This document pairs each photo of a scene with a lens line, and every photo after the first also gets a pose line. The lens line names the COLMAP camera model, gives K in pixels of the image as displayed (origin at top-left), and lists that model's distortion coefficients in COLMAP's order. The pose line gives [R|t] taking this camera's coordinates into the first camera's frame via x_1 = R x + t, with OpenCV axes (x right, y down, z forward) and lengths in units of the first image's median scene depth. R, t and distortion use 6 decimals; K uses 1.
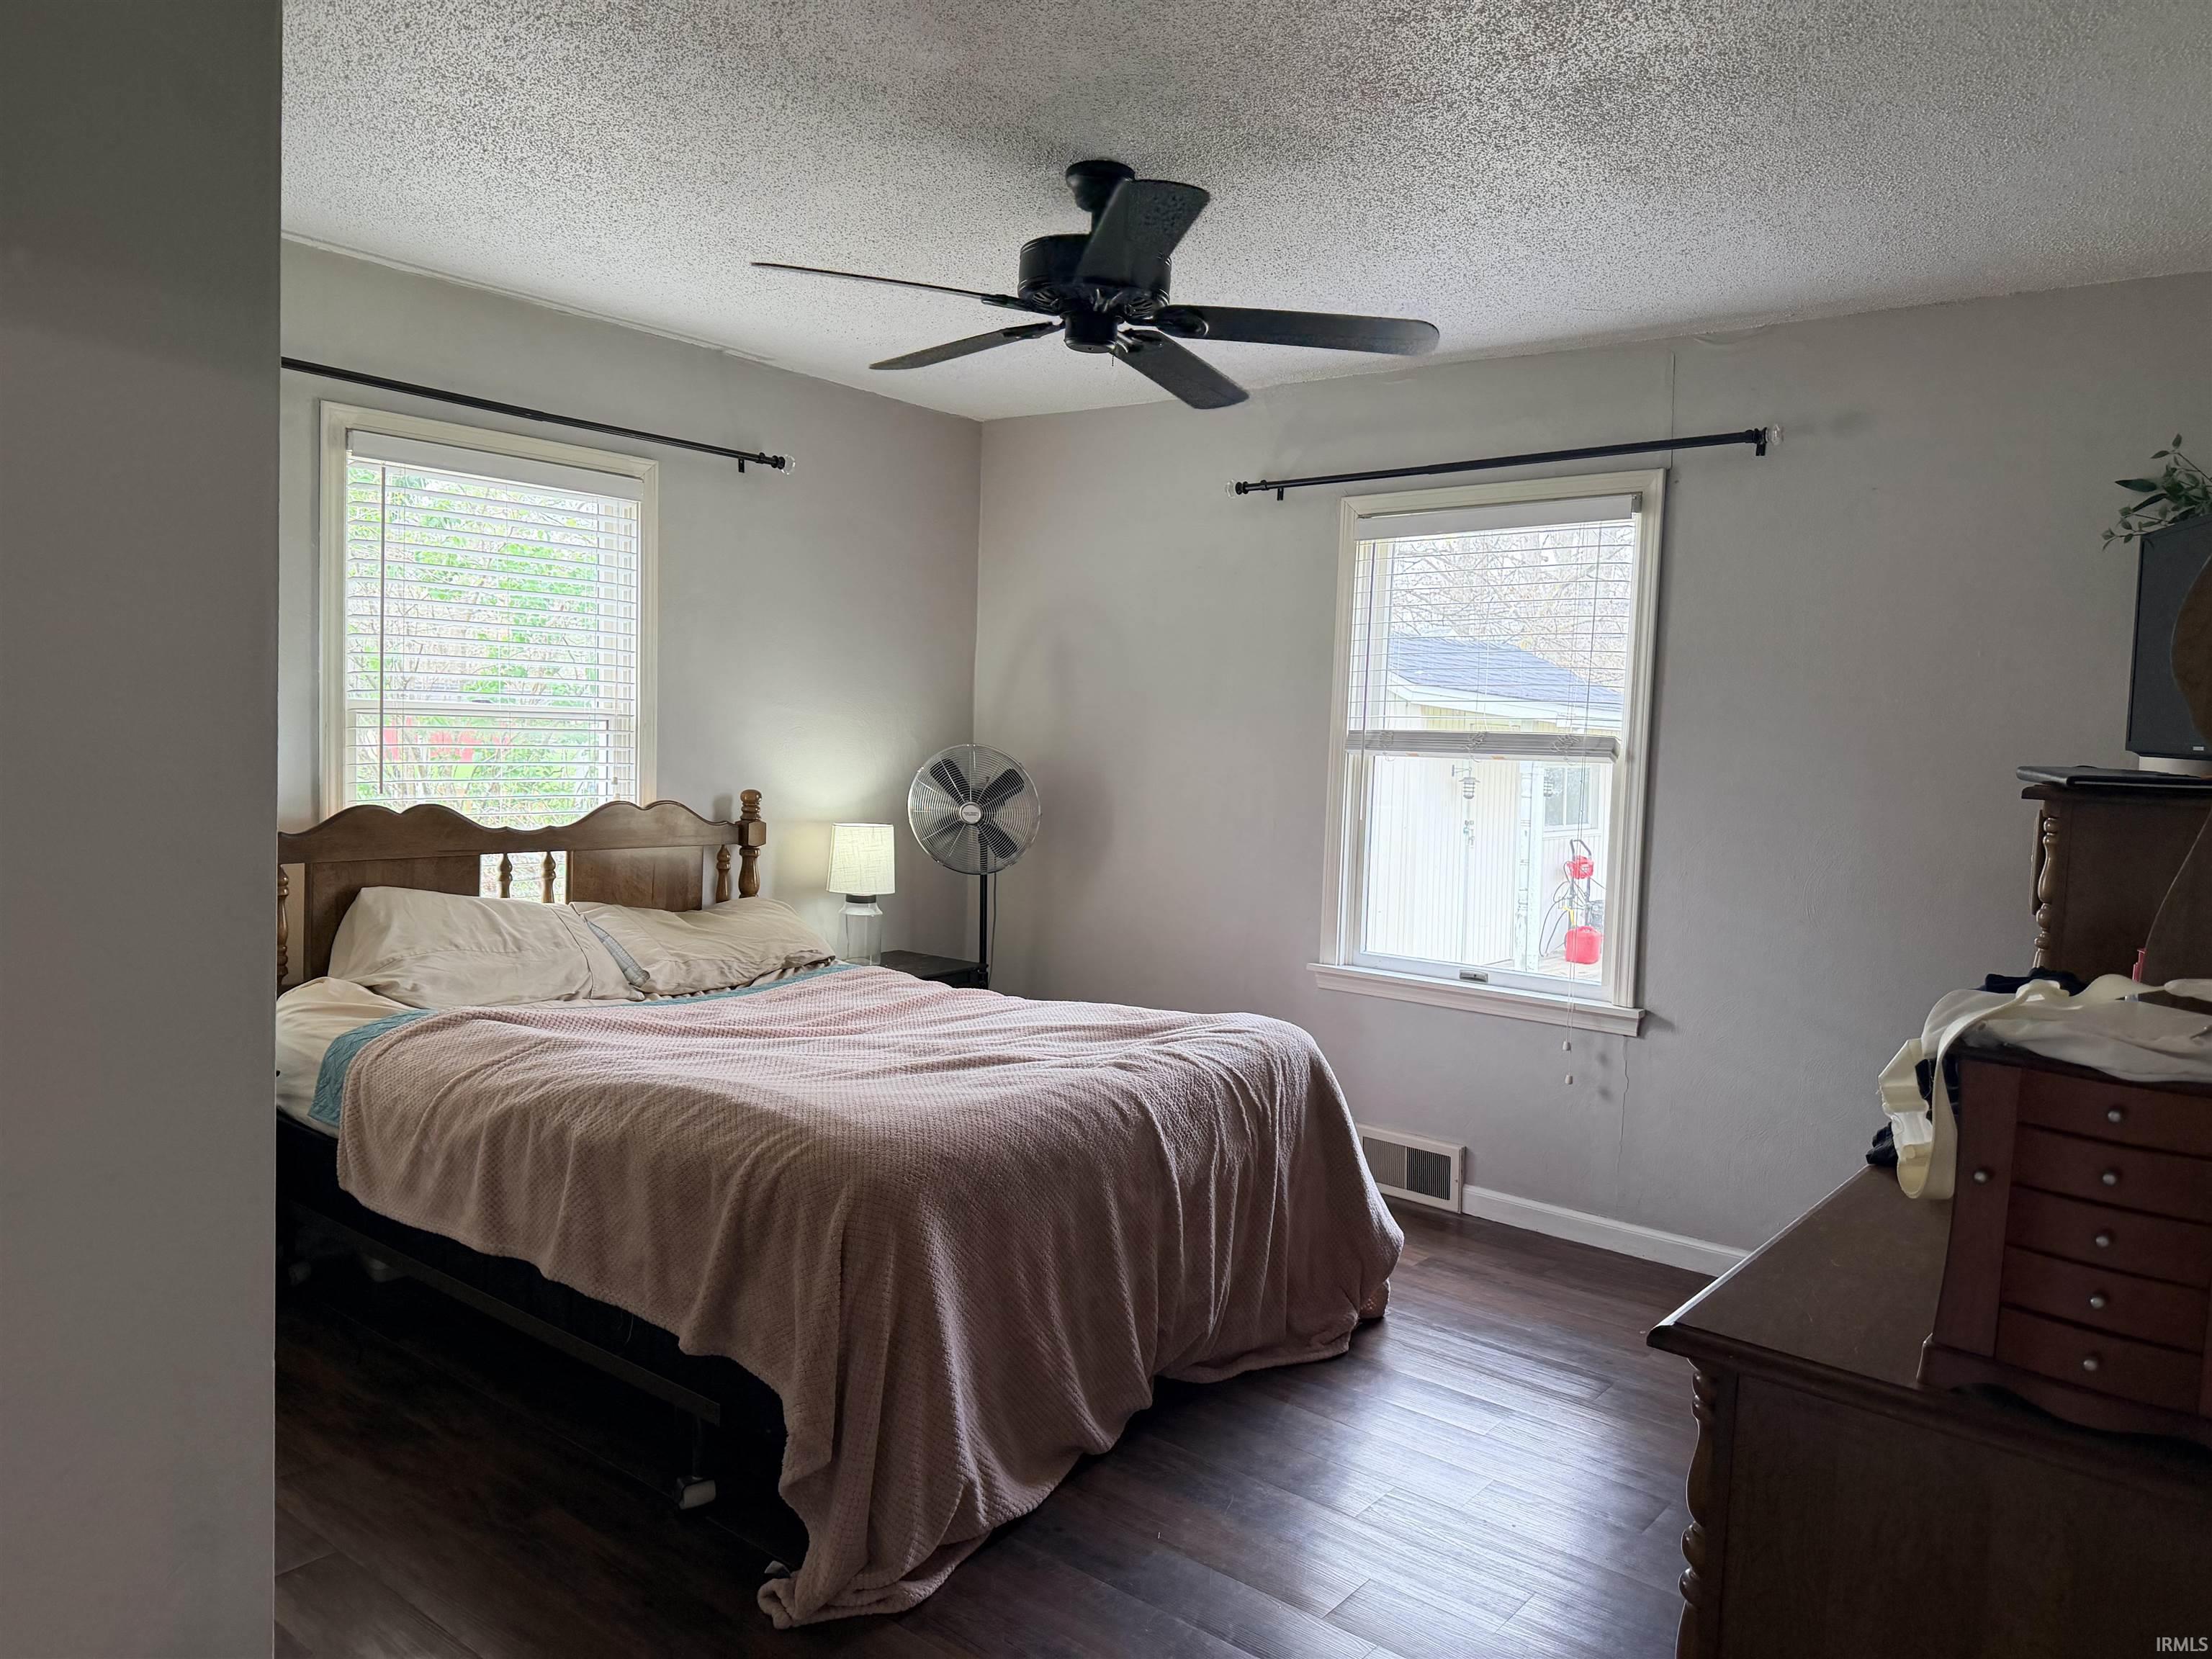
lens RADIAL K [[1532.7, 0, 1125.2], [0, 1532.7, 833.7], [0, 0, 1]] dist [0.070477, -0.094811]
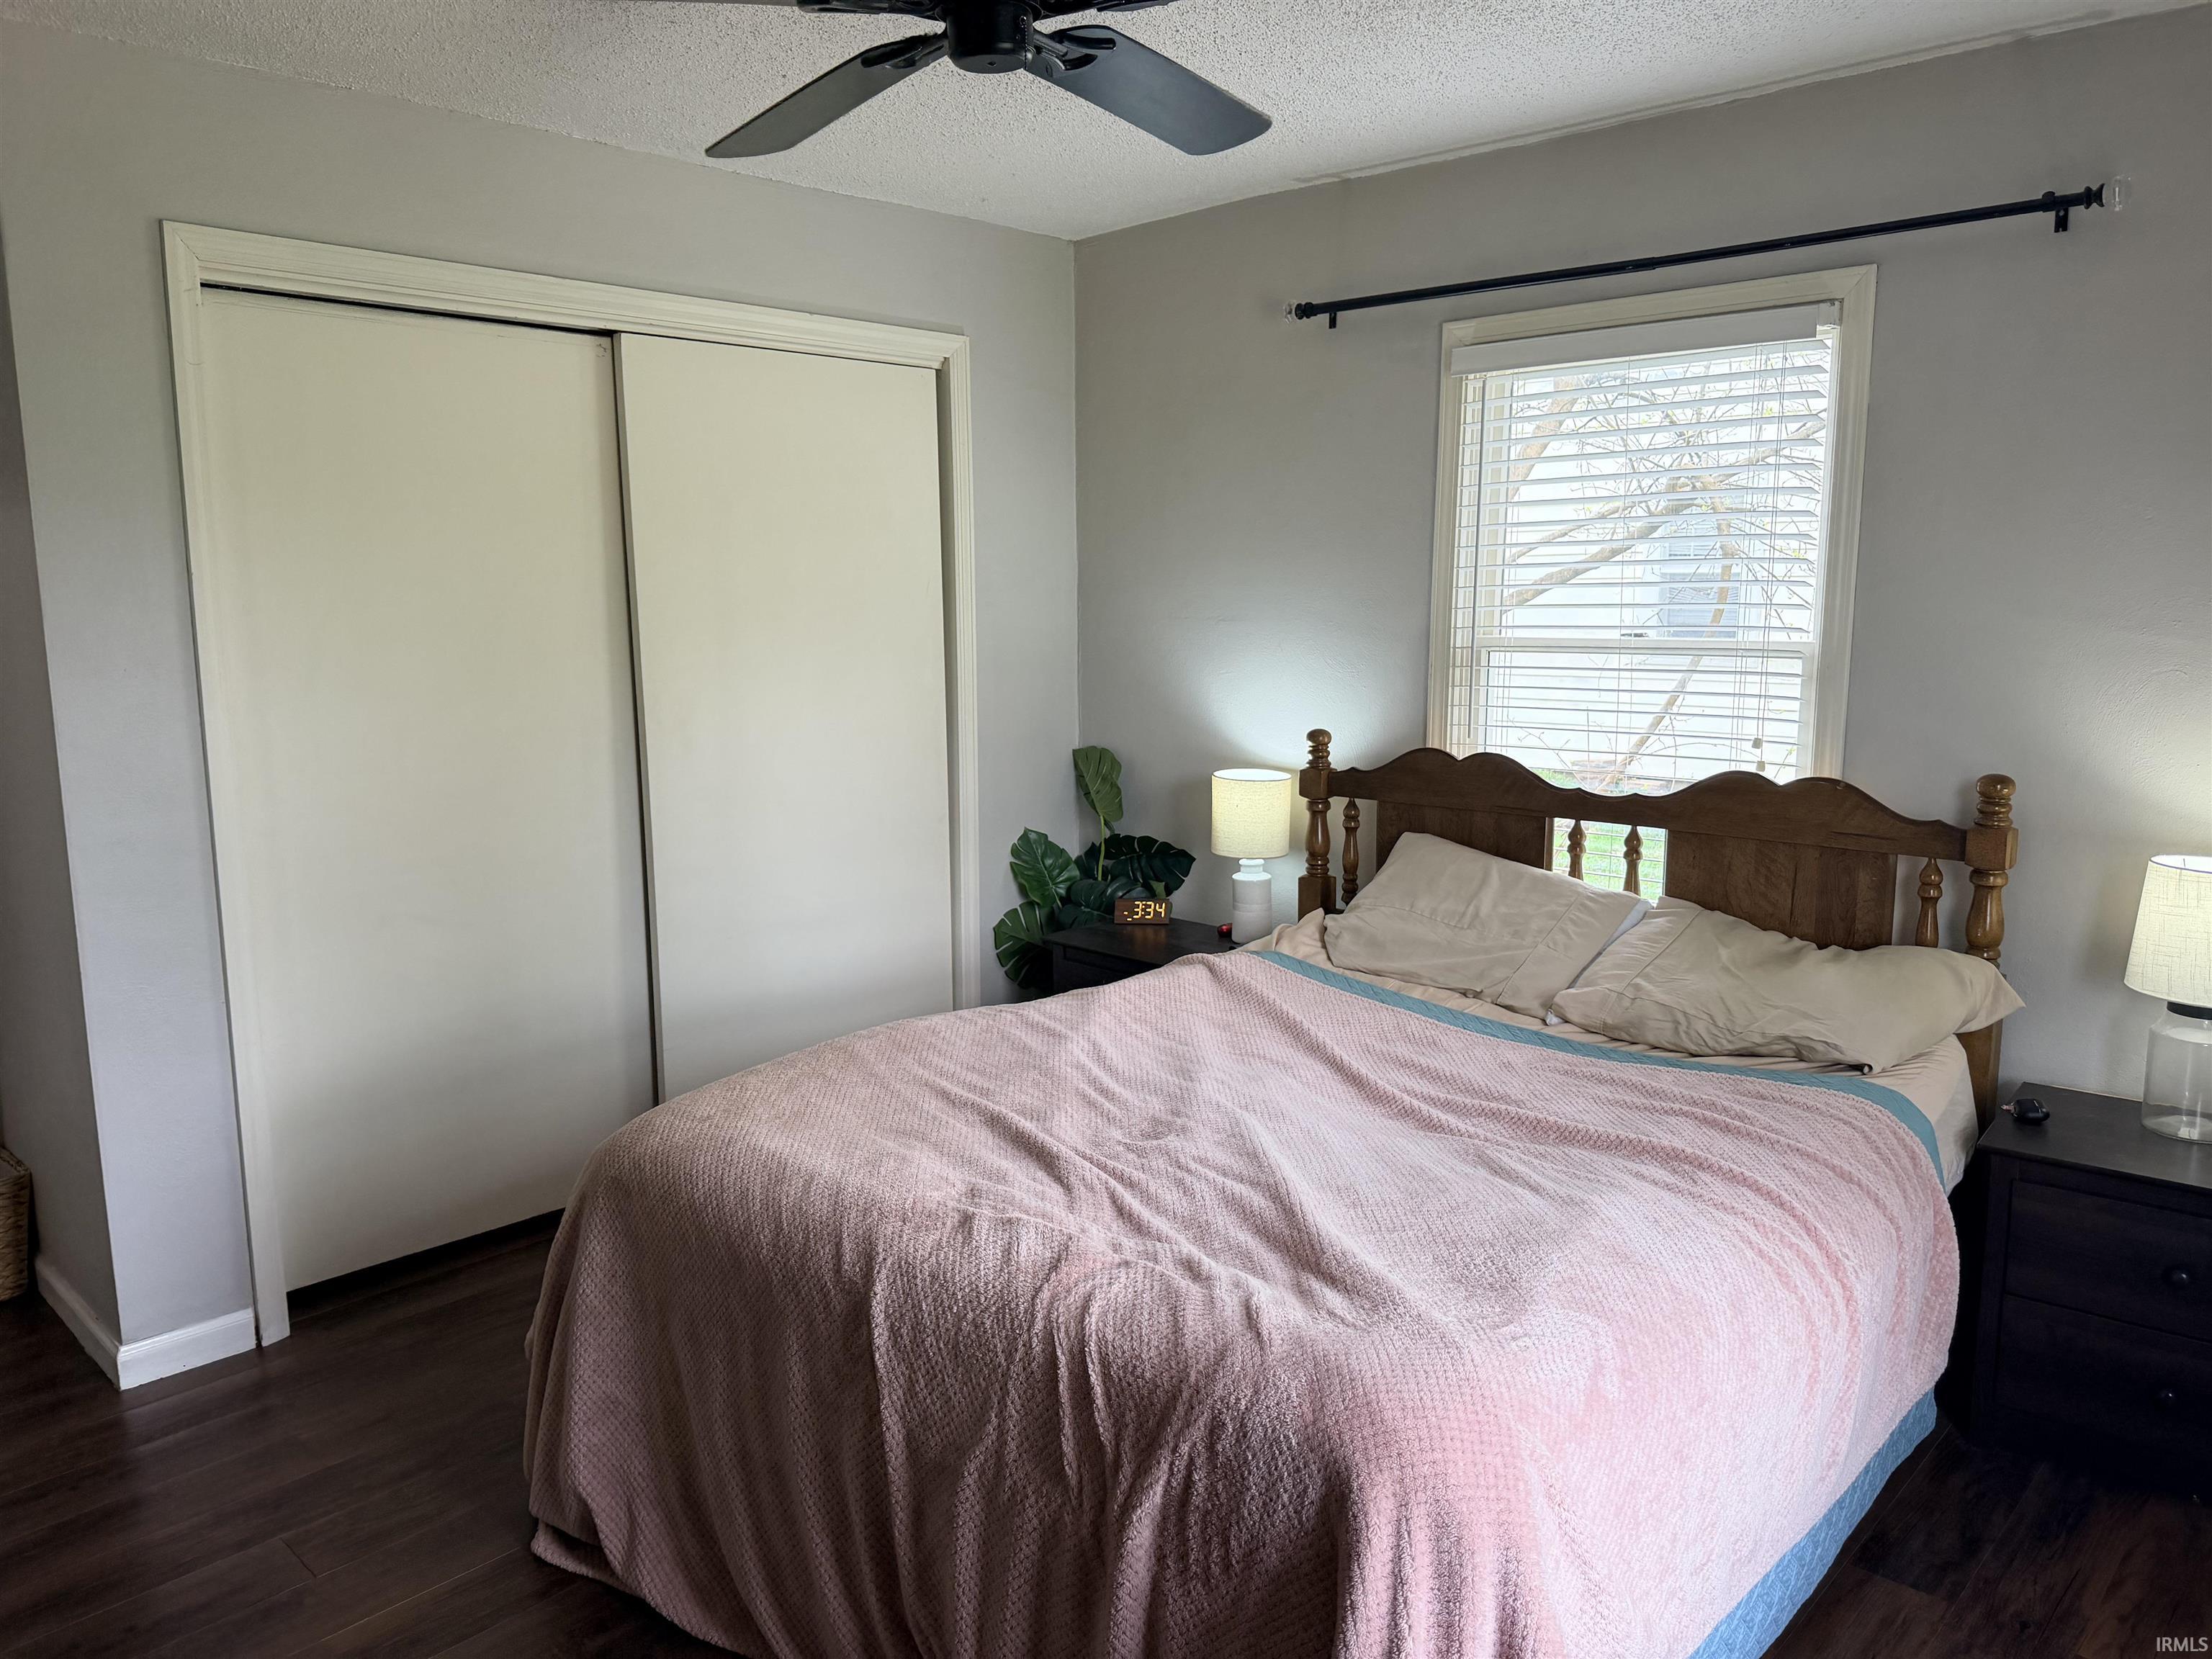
lens RADIAL K [[1626.0, 0, 1104.1], [0, 1626.0, 807.8], [0, 0, 1]] dist [0.051295, -0.105628]
pose [[-0.090967, 0.103239, -0.990488, 0.477699], [-0.065450, 0.991842, 0.109391, -0.071297], [0.993701, 0.074779, -0.083468, 0.812402]]
